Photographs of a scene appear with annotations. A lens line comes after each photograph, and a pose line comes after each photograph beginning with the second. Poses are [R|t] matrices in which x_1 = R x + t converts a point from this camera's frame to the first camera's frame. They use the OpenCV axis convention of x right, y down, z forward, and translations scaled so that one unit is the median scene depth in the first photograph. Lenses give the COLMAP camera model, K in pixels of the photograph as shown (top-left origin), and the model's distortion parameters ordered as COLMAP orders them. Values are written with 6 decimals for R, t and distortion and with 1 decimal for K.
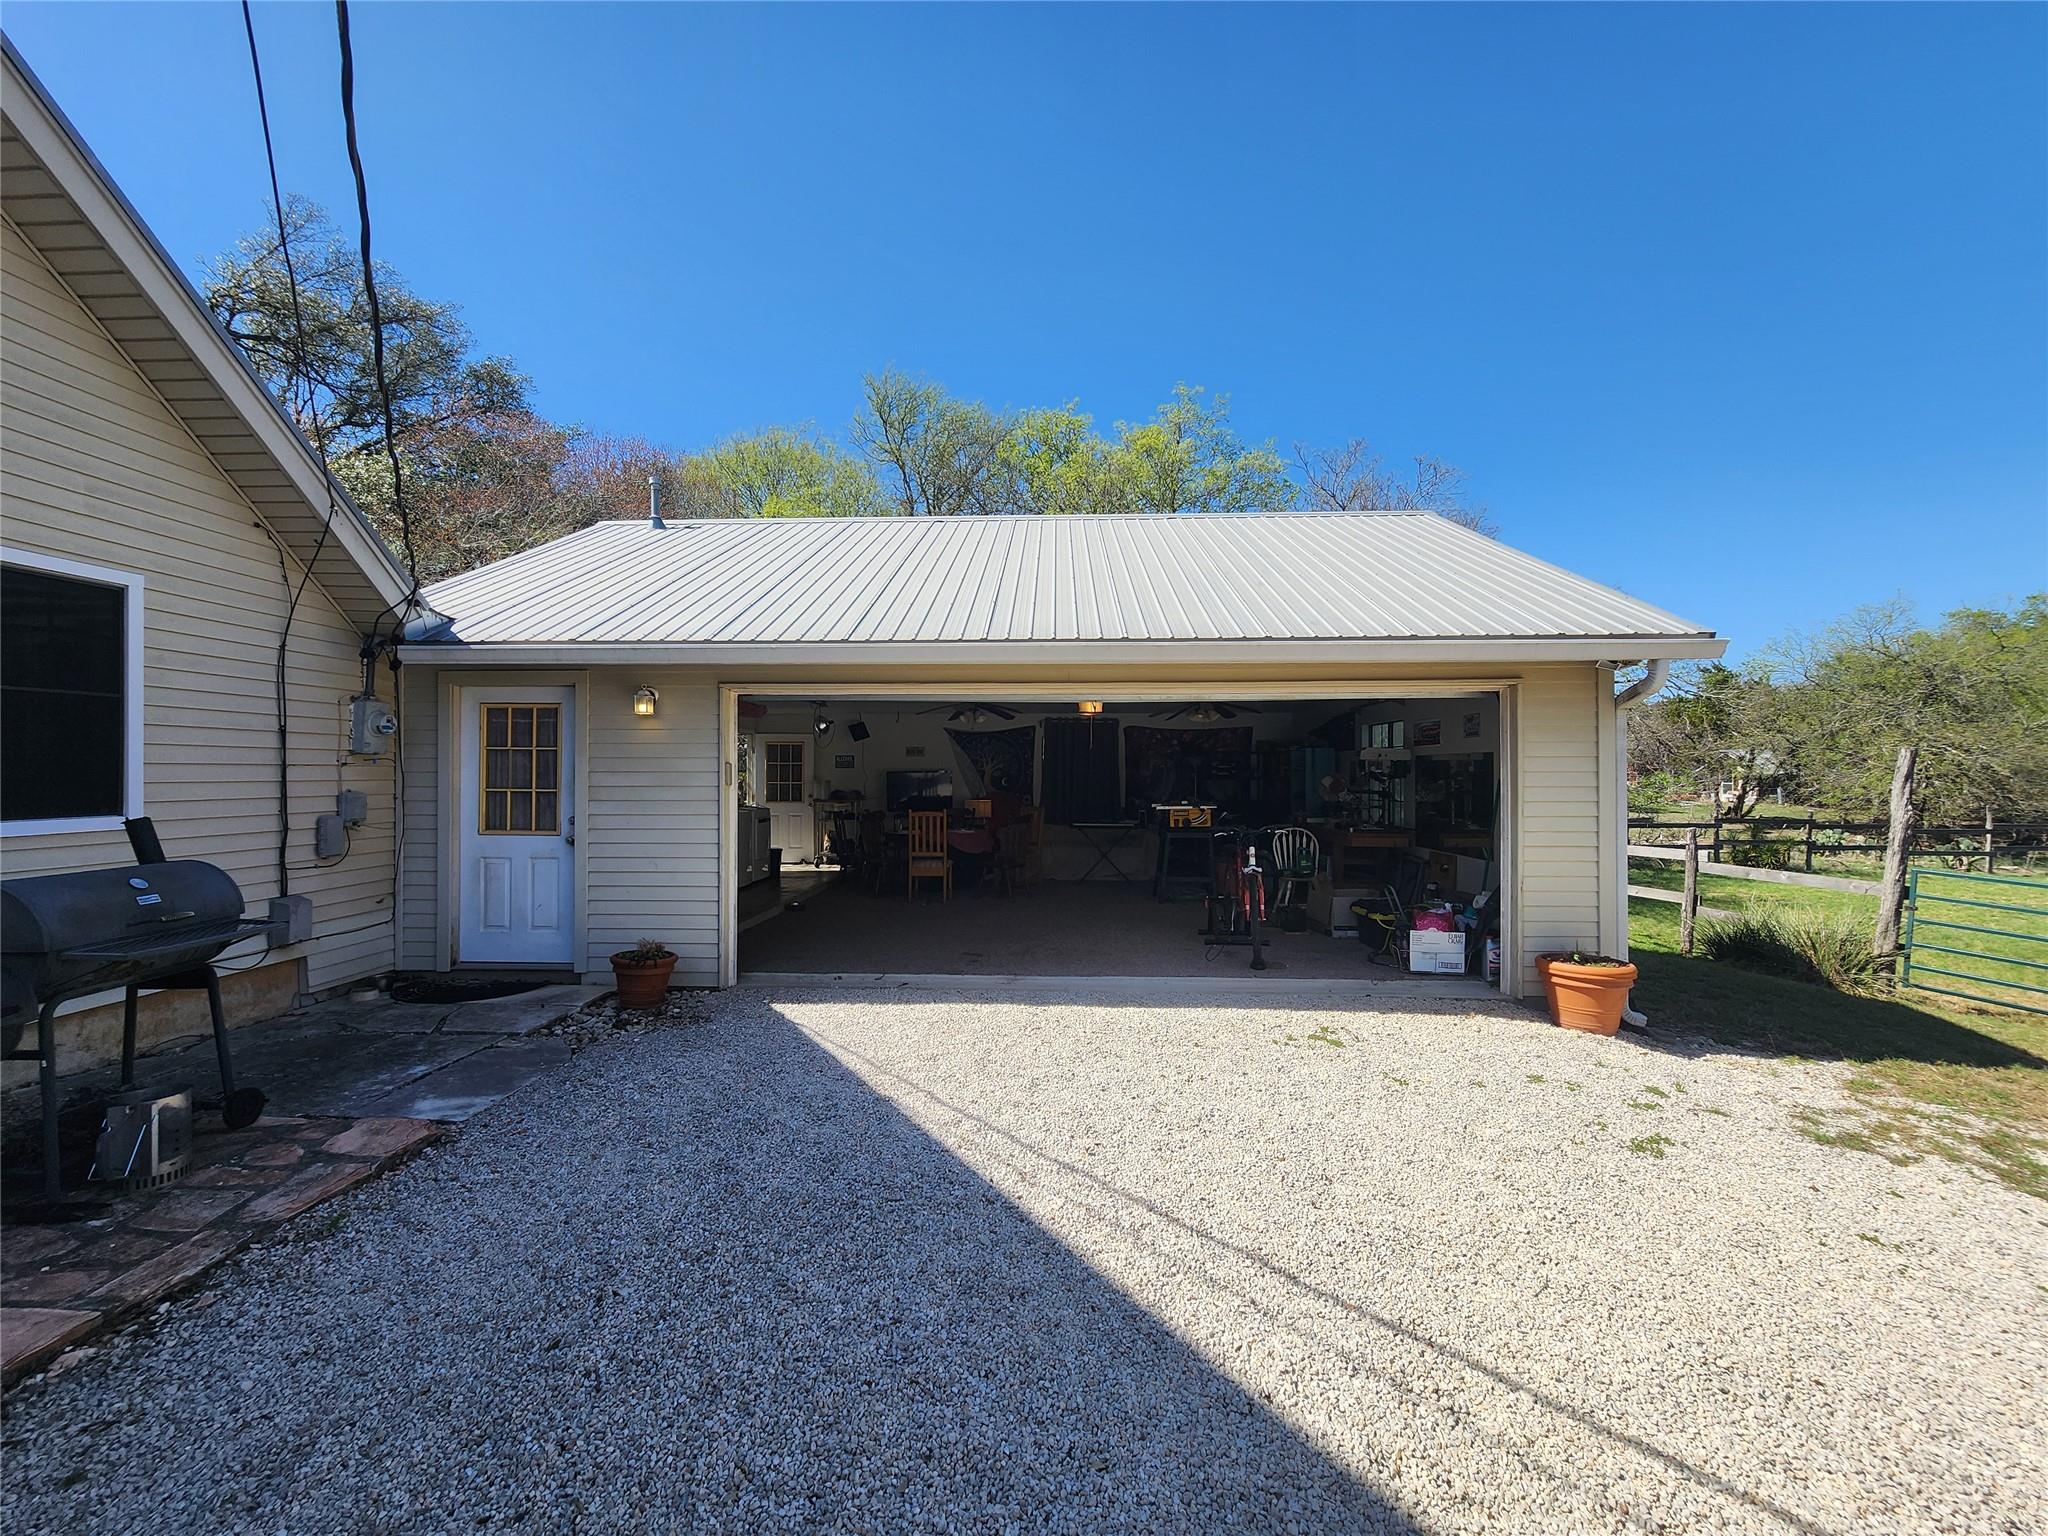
lens RADIAL K [[844.2, 0, 1024.0], [0, 844.2, 768.0], [0, 0, 1]] dist [0.002113, 0.000319]
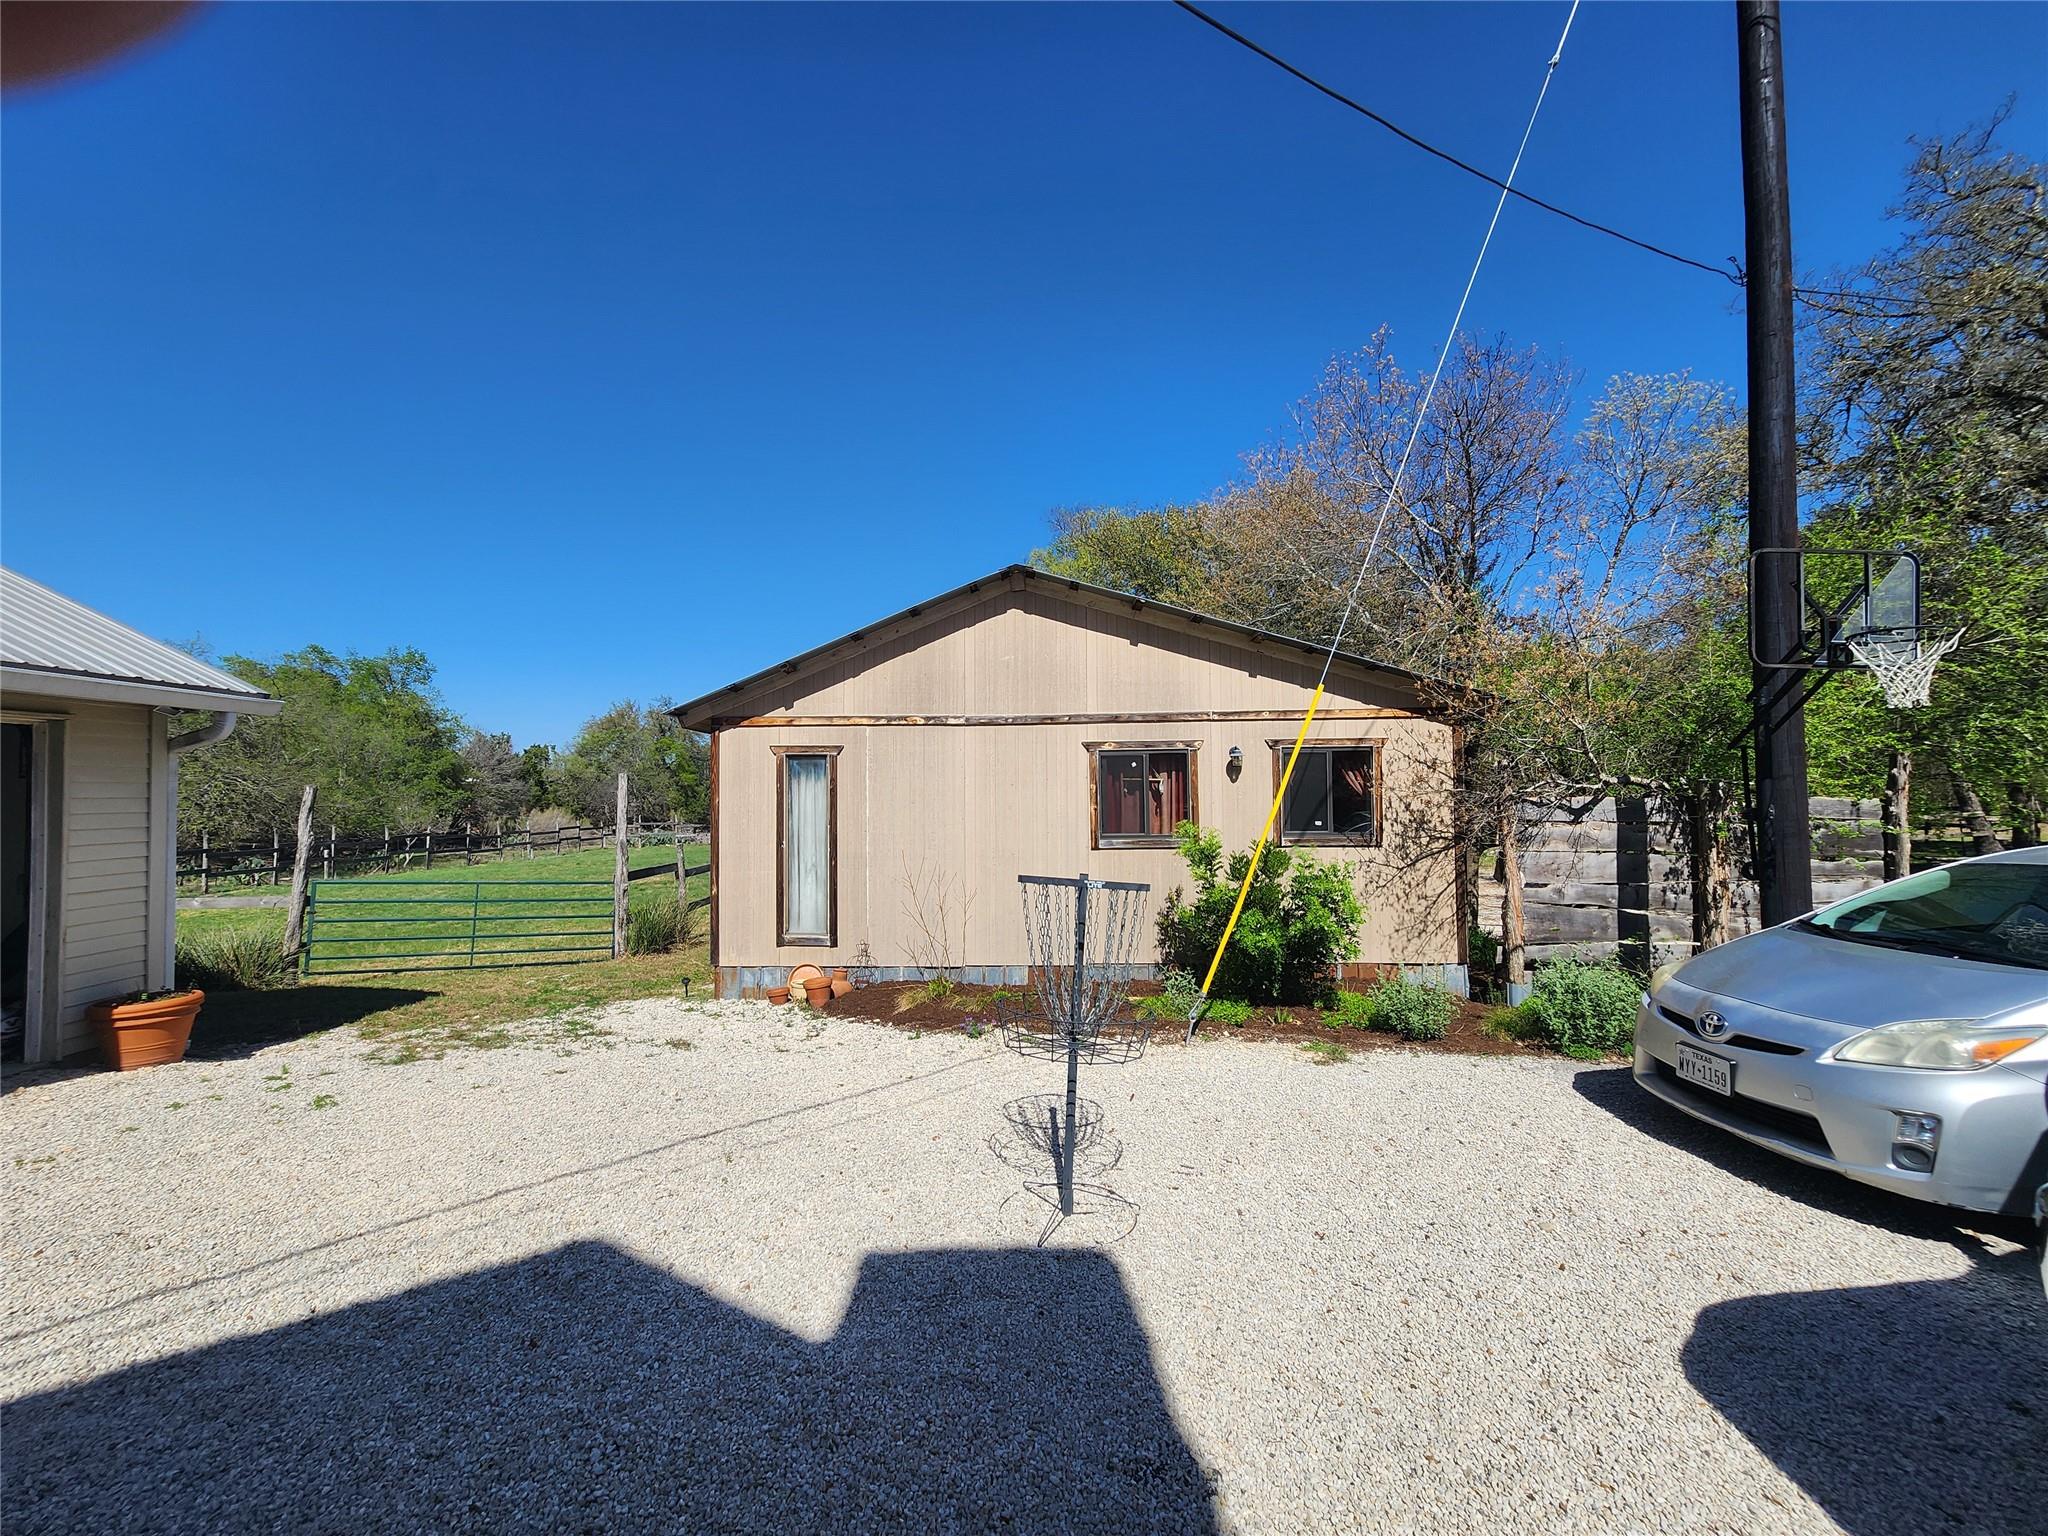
lens RADIAL K [[844.2, 0, 1024.0], [0, 844.2, 768.0], [0, 0, 1]] dist [0.002113, 0.000319]
pose [[-0.048331, 0.029442, 0.998397, -0.393552], [0.001208, 0.999566, -0.029418, -0.018012], [-0.998831, -0.000216, -0.048346, -0.009560]]
